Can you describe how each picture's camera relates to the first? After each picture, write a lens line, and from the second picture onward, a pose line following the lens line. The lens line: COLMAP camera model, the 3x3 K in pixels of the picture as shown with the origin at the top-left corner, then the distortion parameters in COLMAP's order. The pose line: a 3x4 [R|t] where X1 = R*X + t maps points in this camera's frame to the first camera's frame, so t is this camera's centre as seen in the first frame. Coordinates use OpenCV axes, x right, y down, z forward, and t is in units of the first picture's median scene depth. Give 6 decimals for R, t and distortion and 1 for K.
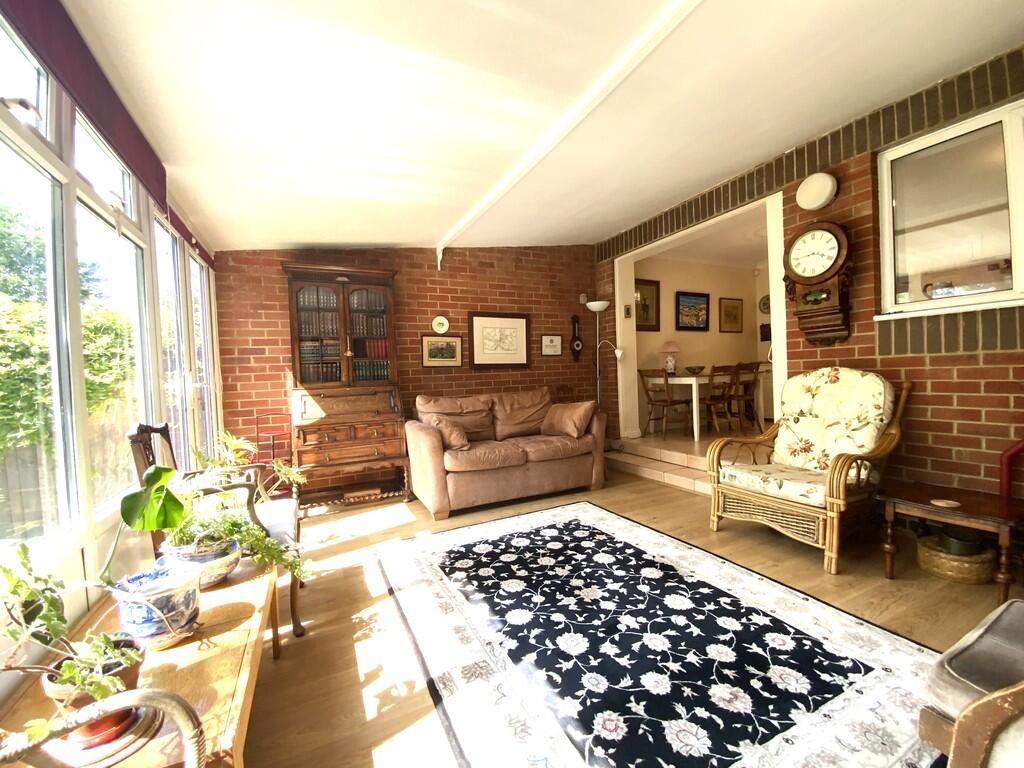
lens RADIAL K [[418.9, 0, 514.7], [0, 418.9, 380.9], [0, 0, 1]] dist [0.008990, -0.000745]
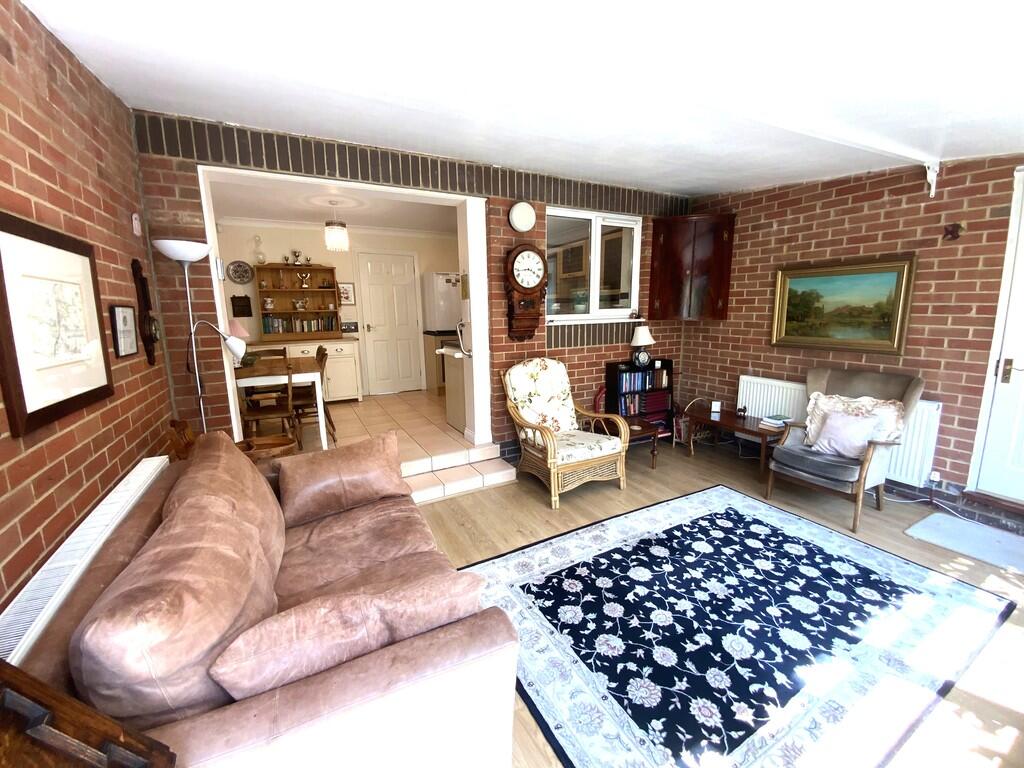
lens RADIAL K [[418.9, 0, 514.7], [0, 418.9, 380.9], [0, 0, 1]] dist [0.008990, -0.000745]
pose [[-0.041005, -0.130383, 0.990615, -0.730787], [0.035089, 0.990650, 0.131840, -0.173379], [-0.998543, 0.040166, -0.036047, 1.389515]]
